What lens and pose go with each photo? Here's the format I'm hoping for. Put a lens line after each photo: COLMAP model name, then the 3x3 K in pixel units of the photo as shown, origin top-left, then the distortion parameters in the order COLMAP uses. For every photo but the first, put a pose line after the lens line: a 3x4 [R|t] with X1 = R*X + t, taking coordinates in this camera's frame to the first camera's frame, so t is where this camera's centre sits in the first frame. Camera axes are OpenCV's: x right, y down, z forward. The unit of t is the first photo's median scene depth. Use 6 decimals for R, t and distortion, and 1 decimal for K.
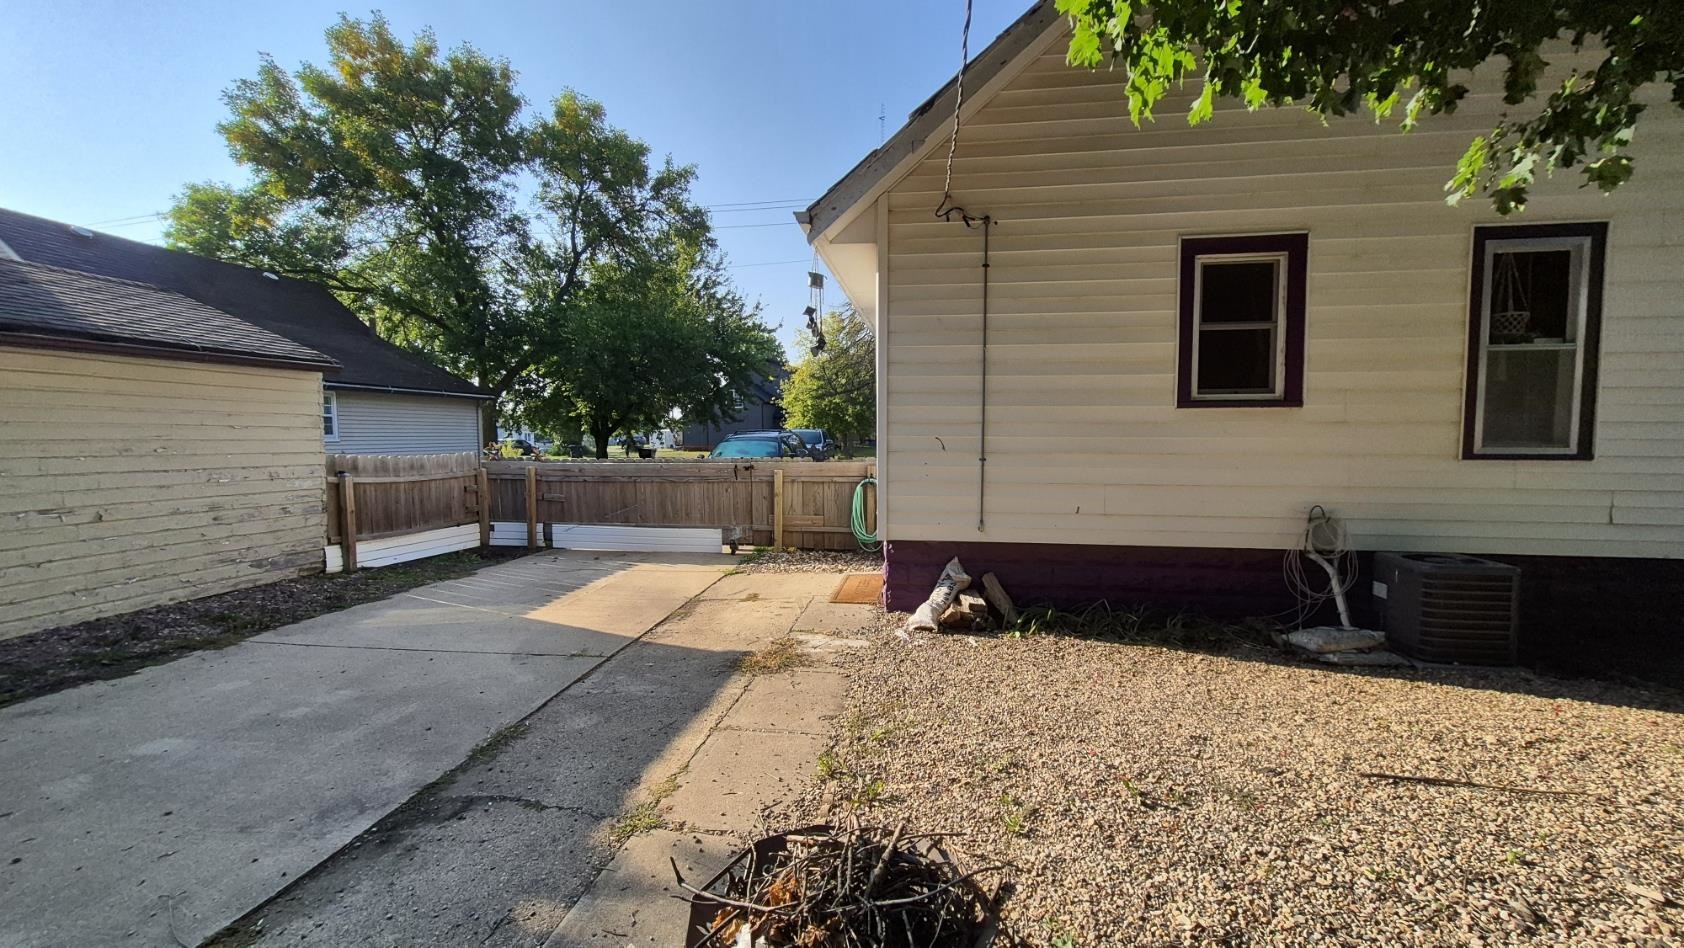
lens RADIAL K [[661.2, 0, 856.7], [0, 661.2, 473.2], [0, 0, 1]] dist [0.001441, -0.000770]
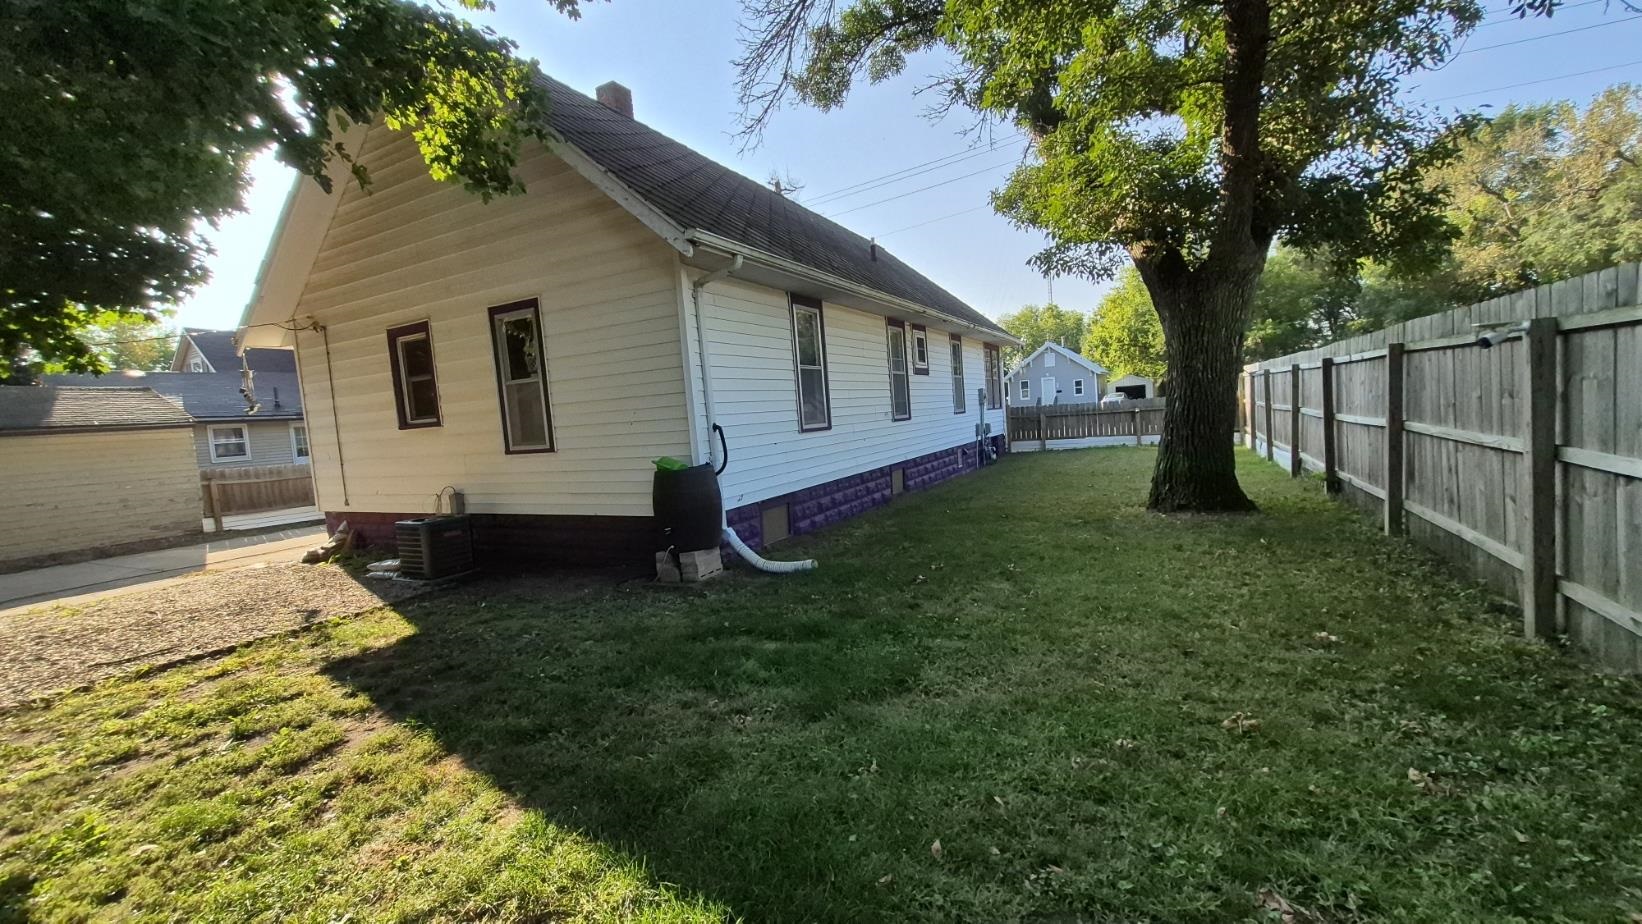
lens RADIAL K [[644.8, 0, 825.0], [0, 644.8, 462.4], [0, 0, 1]] dist [0.001441, -0.000770]
pose [[0.939229, -0.041130, -0.340819, 1.743165], [0.051800, 0.998409, 0.022261, 0.001439], [0.339361, -0.038562, 0.939865, -0.143385]]
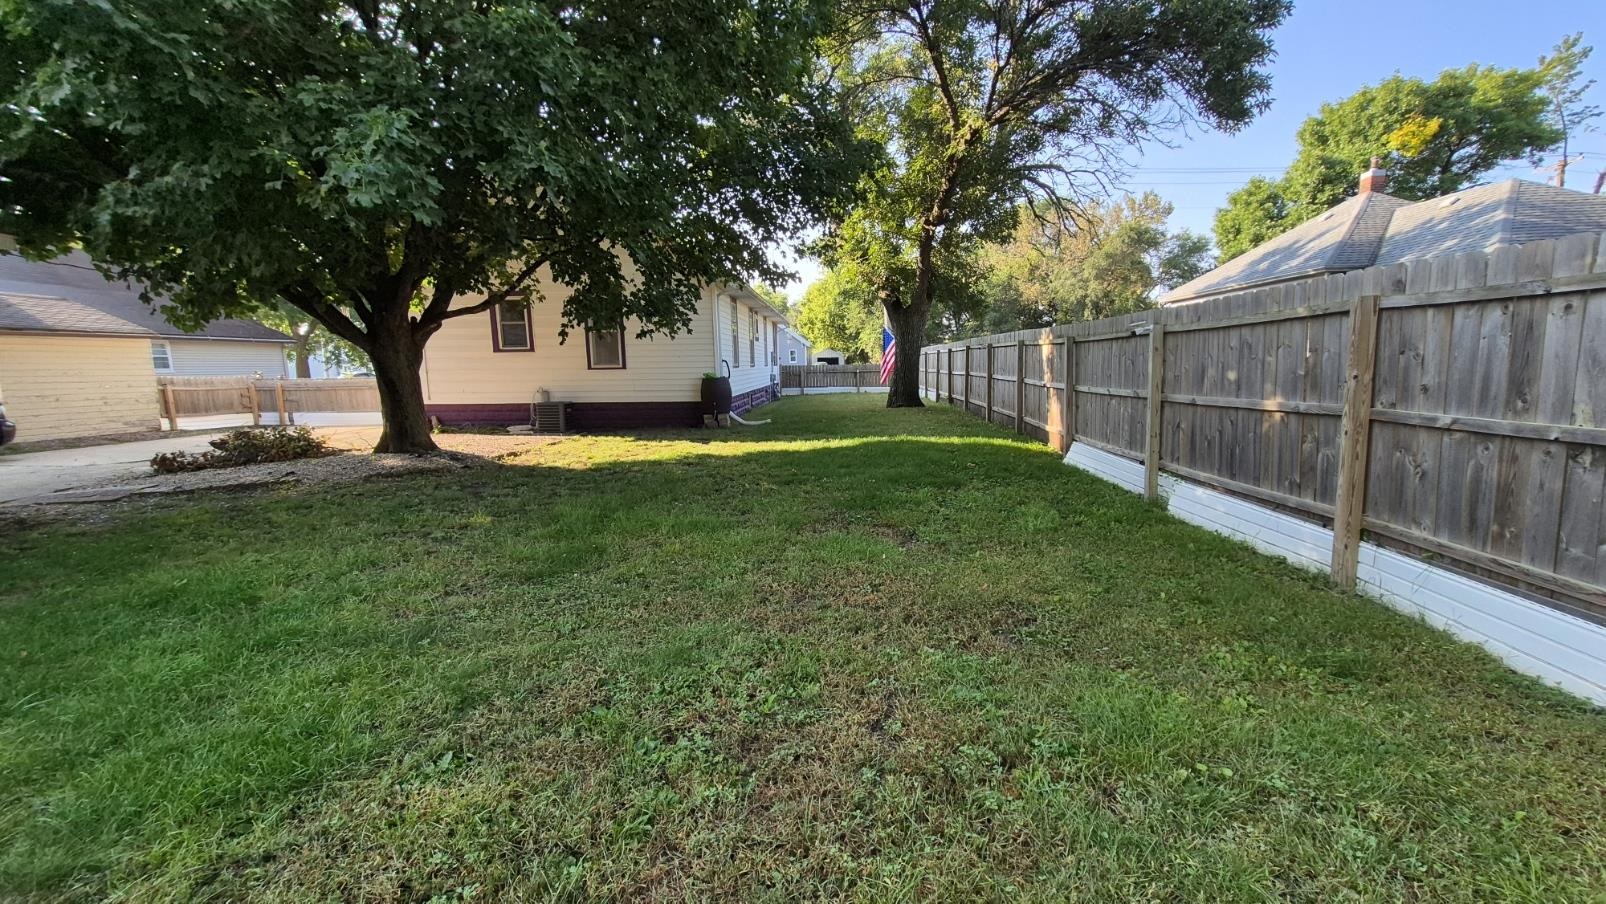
lens RADIAL K [[630.6, 0, 819.0], [0, 630.6, 447.2], [0, 0, 1]] dist [0.001441, -0.000770]
pose [[0.994184, -0.026682, 0.104340, 1.317322], [0.018876, 0.996997, 0.075105, 0.103917], [-0.106030, -0.072699, 0.991702, -1.504840]]
